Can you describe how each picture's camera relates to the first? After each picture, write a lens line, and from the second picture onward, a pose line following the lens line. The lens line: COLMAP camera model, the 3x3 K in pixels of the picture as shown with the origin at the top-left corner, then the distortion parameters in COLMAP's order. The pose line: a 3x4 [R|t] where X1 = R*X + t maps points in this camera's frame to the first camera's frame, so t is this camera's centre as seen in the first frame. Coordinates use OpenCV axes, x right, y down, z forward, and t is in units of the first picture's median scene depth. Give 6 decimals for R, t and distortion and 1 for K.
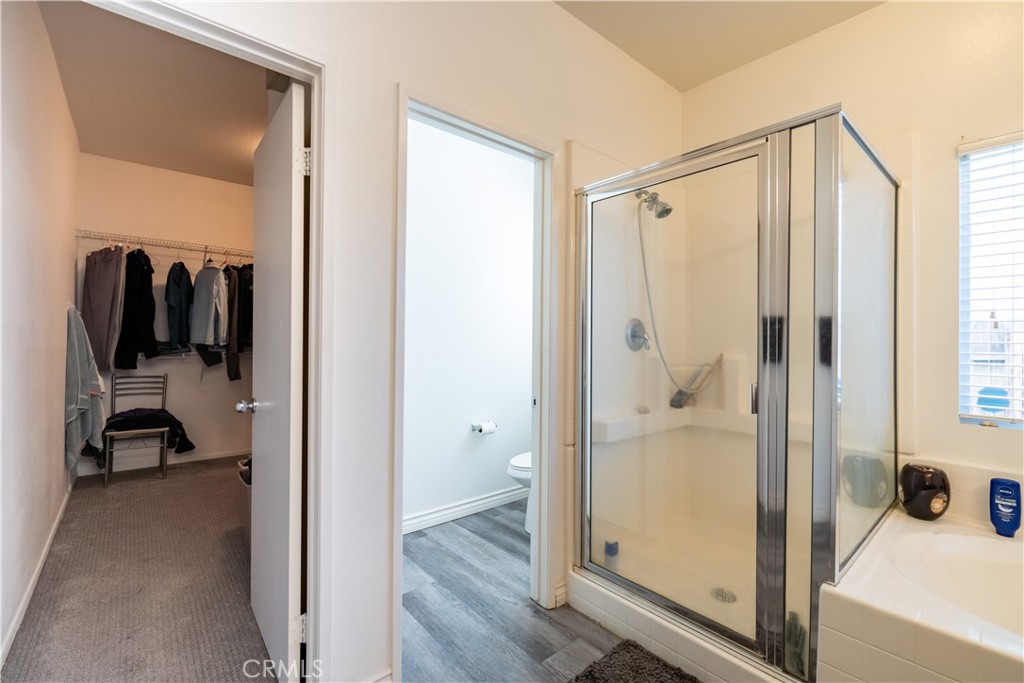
lens RADIAL K [[442.4, 0, 513.8], [0, 442.4, 340.6], [0, 0, 1]] dist [-0.001439, 0.000520]
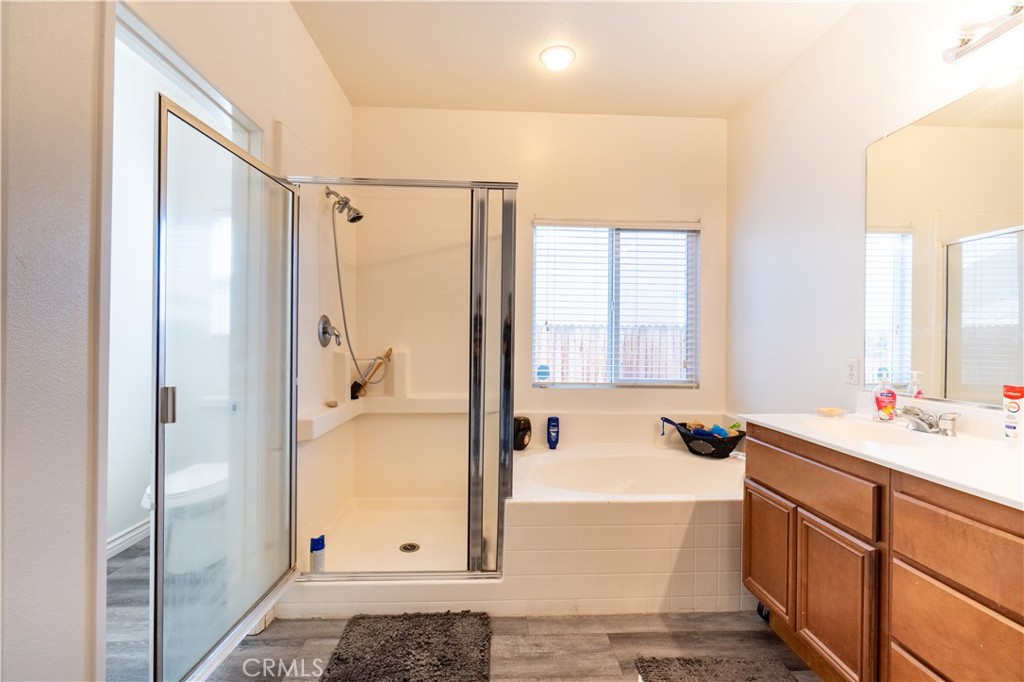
lens RADIAL K [[442.4, 0, 505.4], [0, 442.4, 339.2], [0, 0, 1]] dist [-0.001439, 0.000520]
pose [[0.623064, -0.000363, 0.782171, -0.351882], [-0.005476, 0.999973, 0.004826, -0.002075], [-0.782152, -0.007290, 0.623045, 0.050490]]
